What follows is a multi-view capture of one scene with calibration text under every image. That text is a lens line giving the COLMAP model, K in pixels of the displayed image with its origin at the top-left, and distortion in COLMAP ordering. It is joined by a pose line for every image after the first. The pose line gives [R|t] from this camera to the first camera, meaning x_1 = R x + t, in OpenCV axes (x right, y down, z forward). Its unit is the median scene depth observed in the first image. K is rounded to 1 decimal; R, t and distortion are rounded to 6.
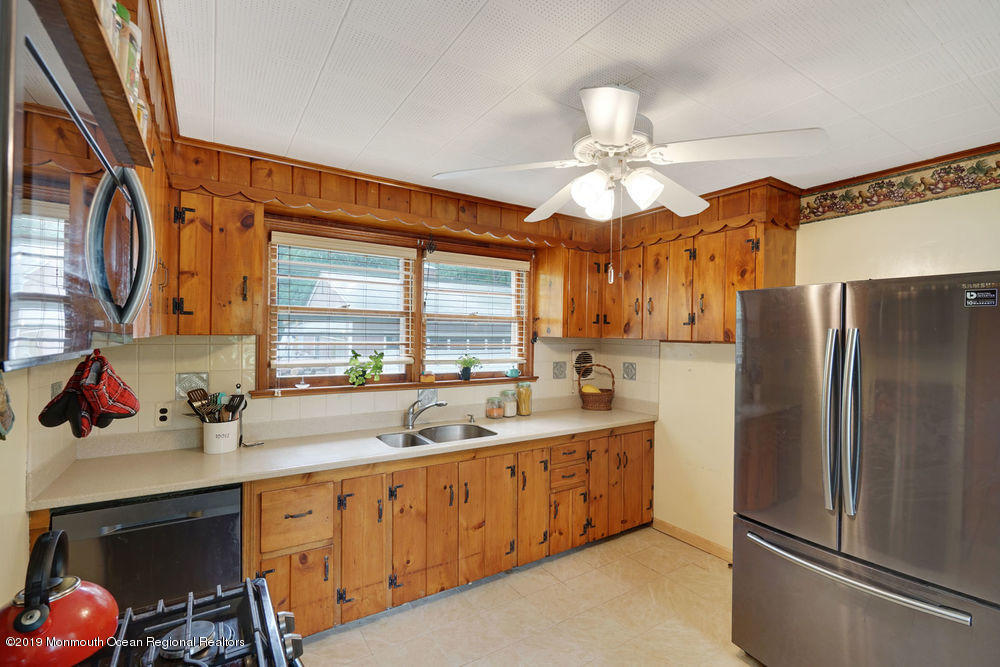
lens RADIAL K [[454.0, 0, 504.7], [0, 454.0, 336.5], [0, 0, 1]] dist [-0.001126, 0.000279]
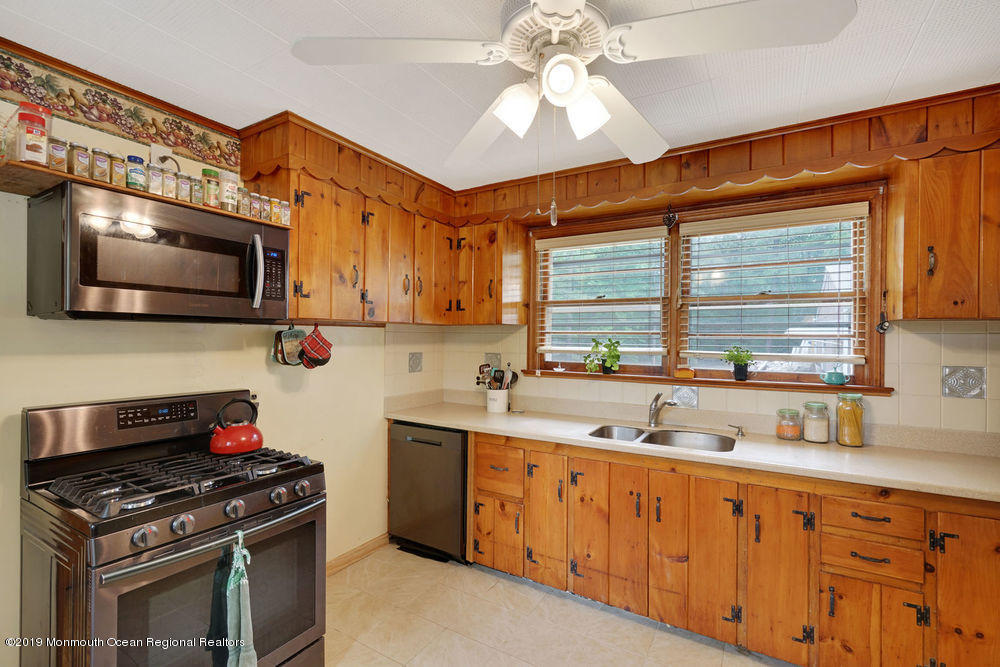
lens RADIAL K [[454.0, 0, 504.7], [0, 454.0, 336.5], [0, 0, 1]] dist [-0.001126, 0.000279]
pose [[0.433682, -0.010736, -0.901002, 0.535004], [-0.006071, 0.999872, -0.014837, 0.044359], [0.901045, 0.011904, 0.433561, 0.385524]]
